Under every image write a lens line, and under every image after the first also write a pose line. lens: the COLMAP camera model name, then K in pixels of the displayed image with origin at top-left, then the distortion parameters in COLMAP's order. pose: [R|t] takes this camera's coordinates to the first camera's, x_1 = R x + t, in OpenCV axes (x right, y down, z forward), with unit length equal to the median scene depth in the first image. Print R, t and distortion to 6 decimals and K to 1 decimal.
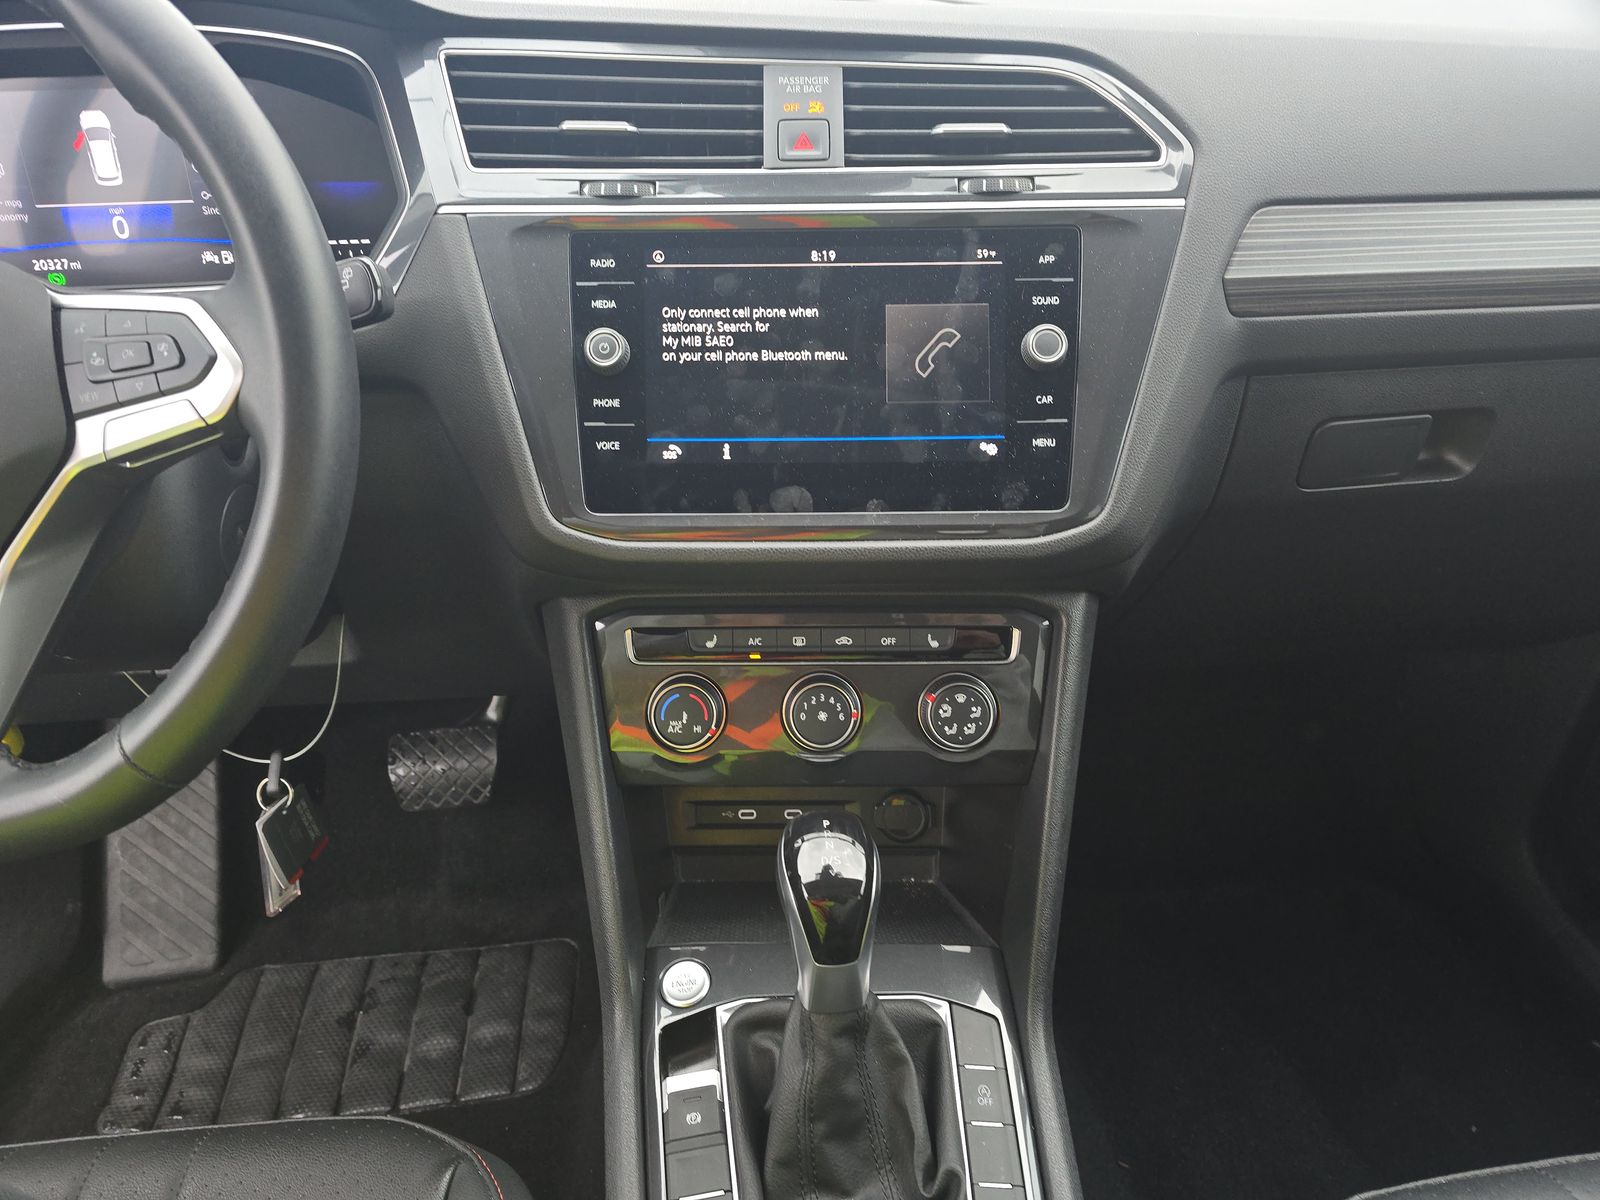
lens RADIAL K [[1049.9, 0, 808.1], [0, 1049.9, 595.9], [0, 0, 1]] dist [0.052738, -0.065218]
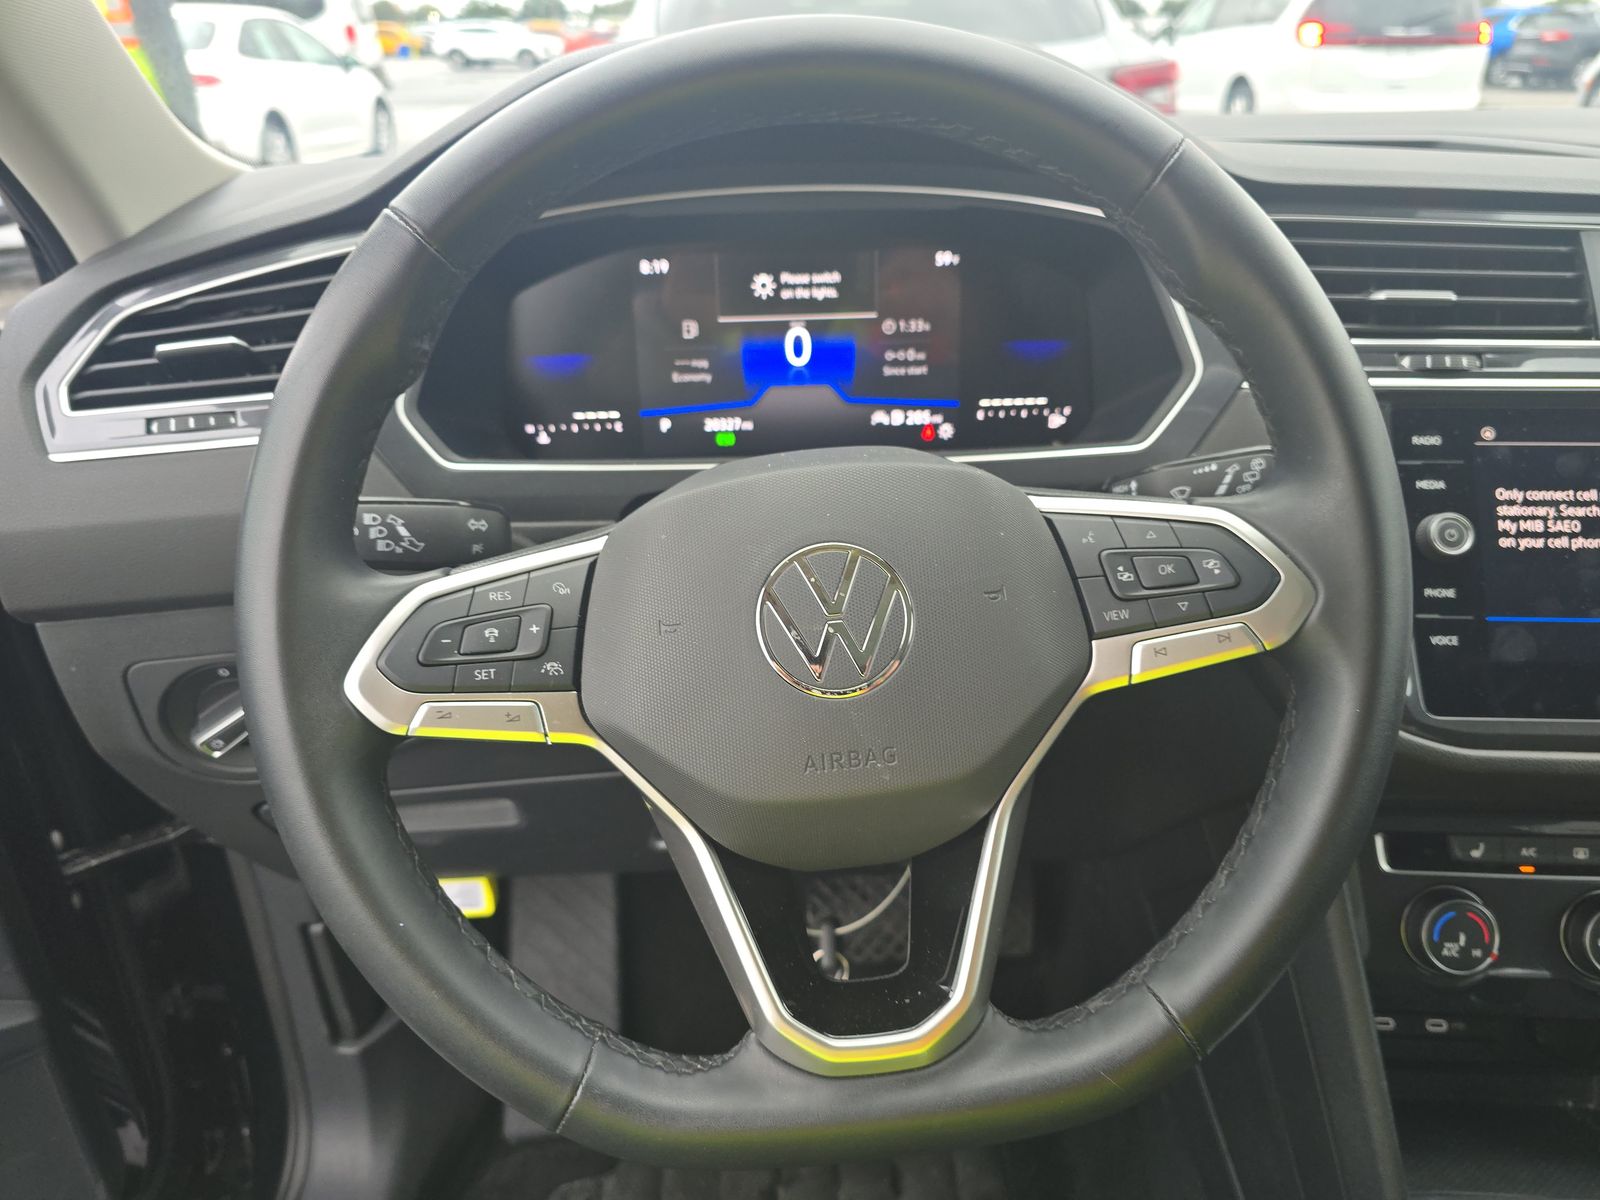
lens RADIAL K [[1049.9, 0, 808.1], [0, 1049.9, 595.9], [0, 0, 1]] dist [0.052738, -0.065218]
pose [[0.997887, 0.018921, -0.062157, -0.670256], [-0.023765, 0.996659, -0.078142, -0.096531], [0.060470, 0.079454, 0.995003, 0.065203]]
